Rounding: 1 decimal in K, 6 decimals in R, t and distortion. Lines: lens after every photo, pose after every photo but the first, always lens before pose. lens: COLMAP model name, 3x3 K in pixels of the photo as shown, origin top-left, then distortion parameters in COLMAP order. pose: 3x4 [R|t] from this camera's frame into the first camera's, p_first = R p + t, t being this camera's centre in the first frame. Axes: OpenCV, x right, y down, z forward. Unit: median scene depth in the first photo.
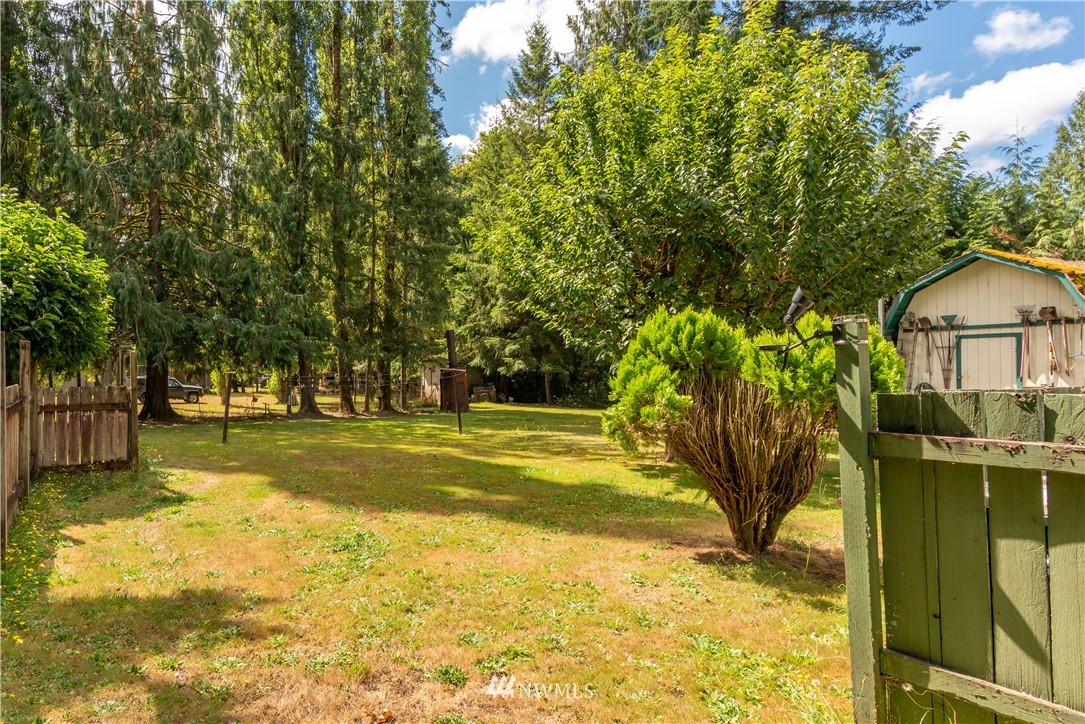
lens RADIAL K [[542.6, 0, 538.5], [0, 542.6, 359.4], [0, 0, 1]] dist [0.026074, -0.000102]
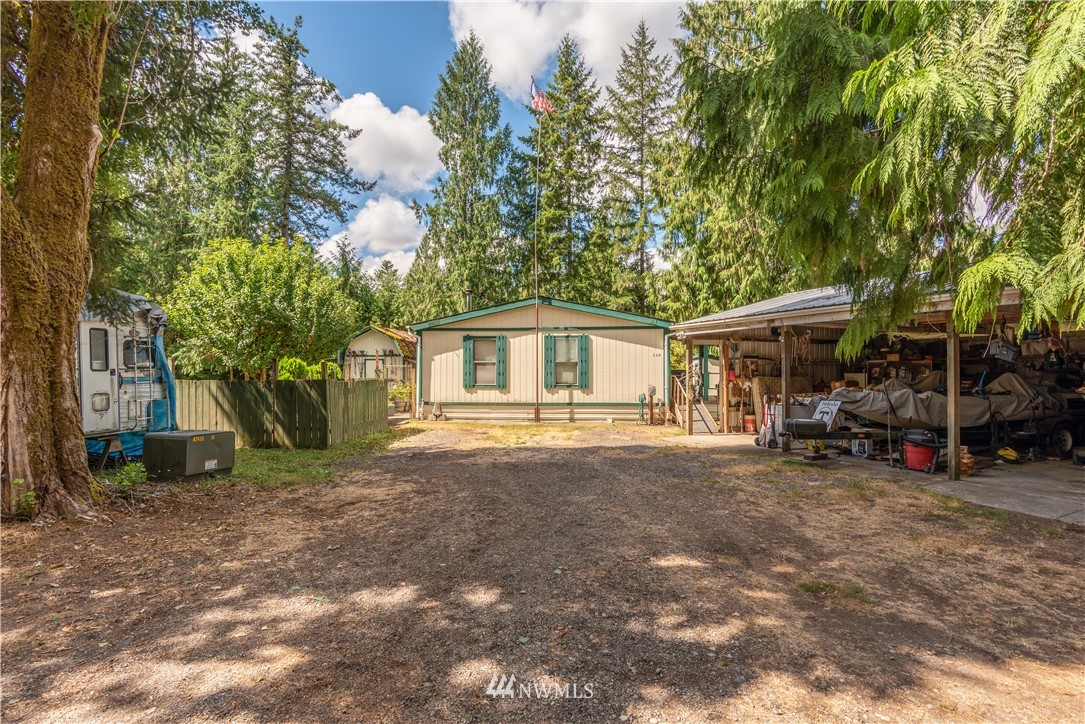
lens RADIAL K [[542.6, 0, 538.5], [0, 542.6, 359.4], [0, 0, 1]] dist [0.026074, -0.000102]
pose [[0.613192, 0.018665, 0.789714, -0.798804], [-0.018211, 0.999789, -0.009490, -0.035273], [-0.789724, -0.008563, 0.613402, -1.285458]]
